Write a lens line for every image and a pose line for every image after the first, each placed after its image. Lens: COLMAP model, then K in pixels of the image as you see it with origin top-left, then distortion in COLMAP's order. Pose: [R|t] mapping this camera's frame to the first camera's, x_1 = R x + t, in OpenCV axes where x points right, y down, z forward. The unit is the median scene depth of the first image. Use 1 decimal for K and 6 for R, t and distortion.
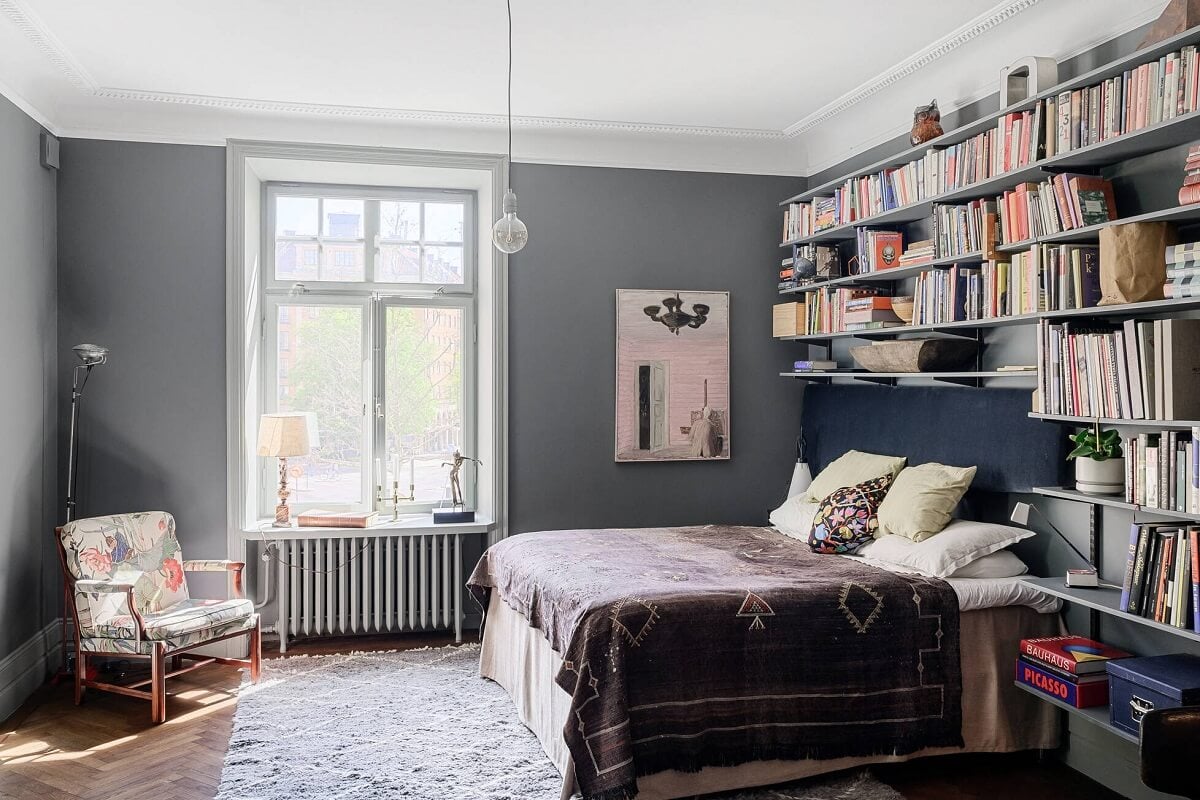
lens RADIAL K [[995.1, 0, 603.2], [0, 995.1, 385.7], [0, 0, 1]] dist [-0.002833, -0.001231]
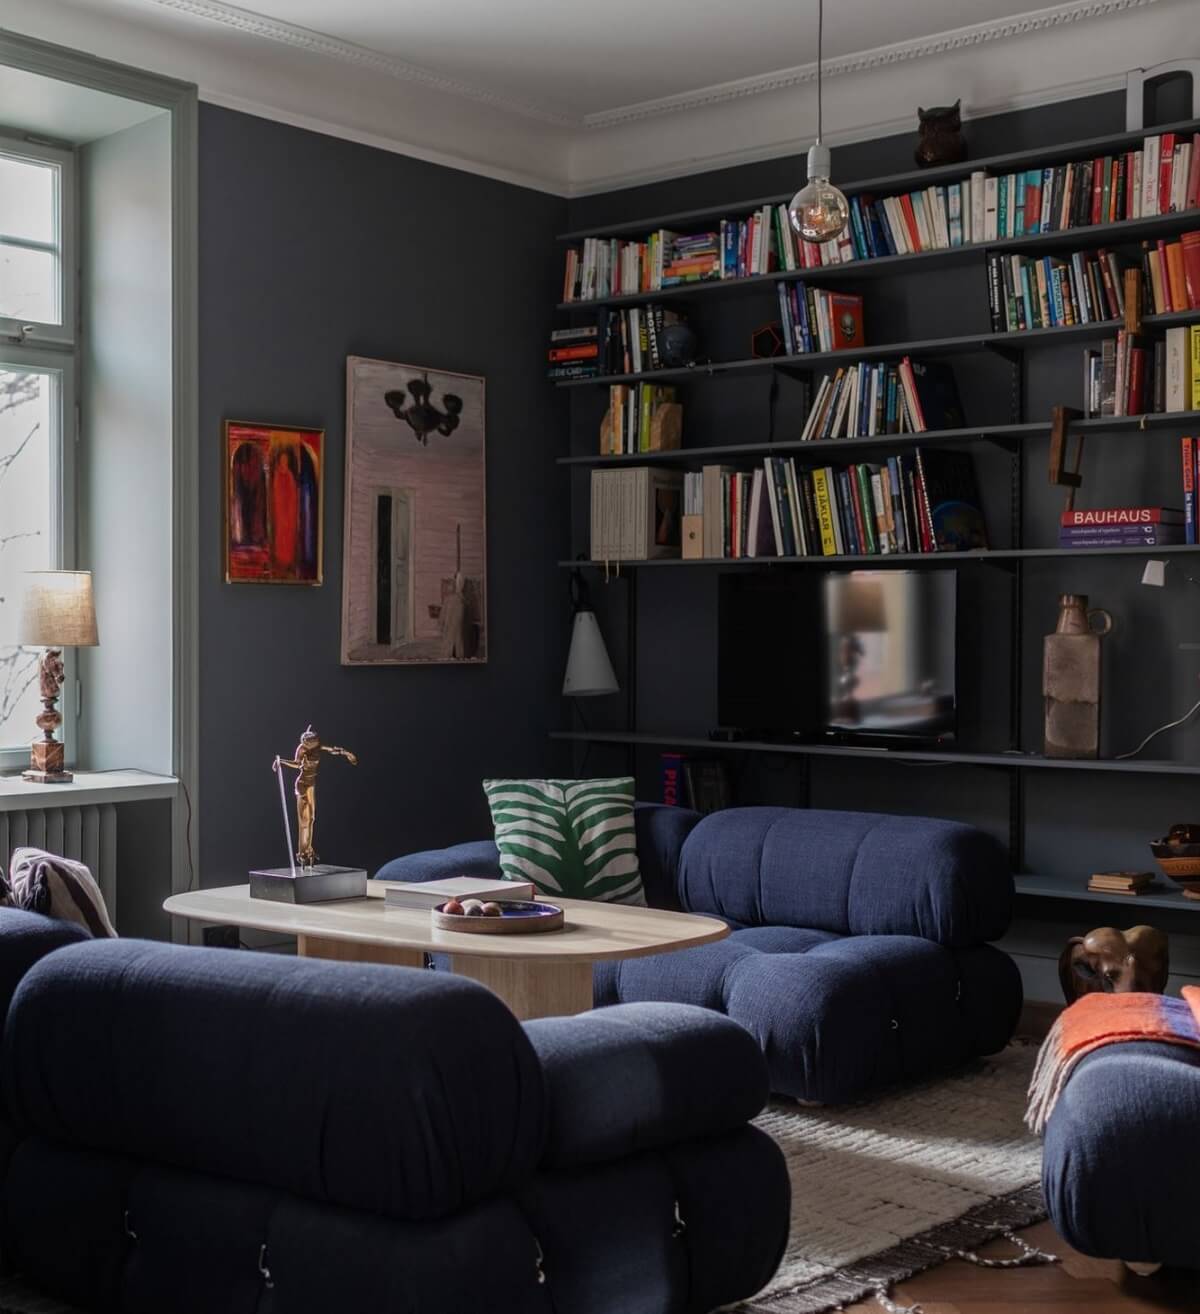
lens RADIAL K [[1898.4, 0, 359.2], [0, 1898.4, 637.3], [0, 0, 1]] dist [0.039246, -0.084608]
pose [[0.839900, 0.000321, 0.542741, -0.600519], [0.002395, 0.999988, -0.004298, 0.070010], [-0.542735, 0.004910, 0.839889, 0.110455]]
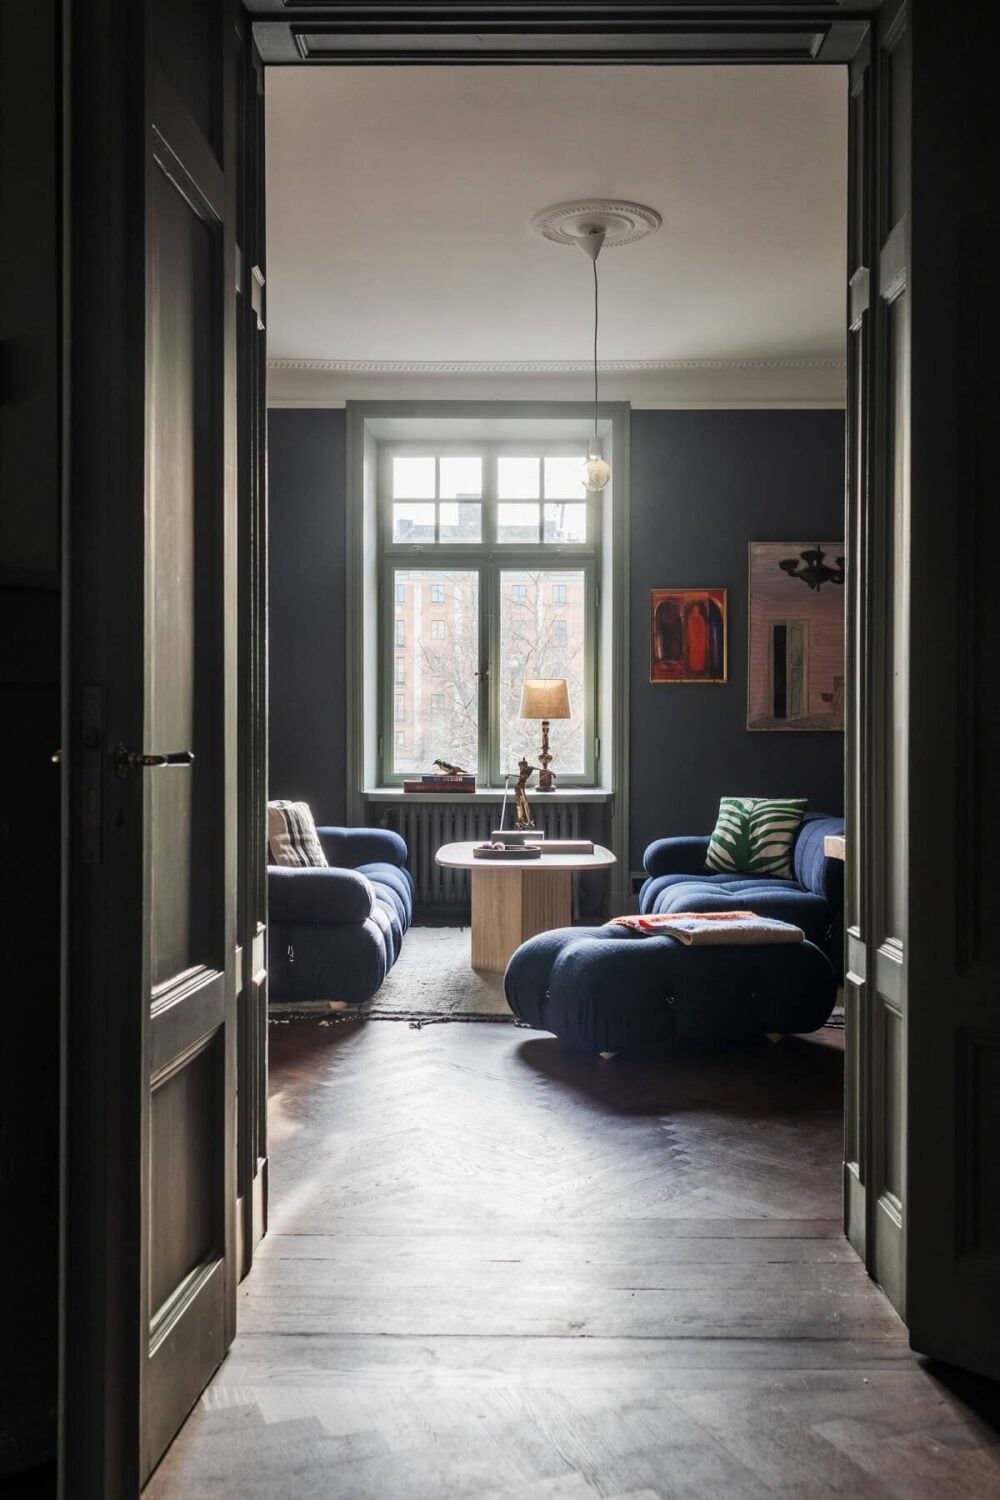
lens RADIAL K [[1455.2, 0, 519.0], [0, 1455.2, 756.6], [0, 0, 1]] dist [0.013979, 0.008586]
pose [[0.974230, 0.004884, -0.225503, 0.118300], [-0.002338, 0.999930, 0.011557, 0.091228], [0.225543, -0.010732, 0.974174, -0.378459]]
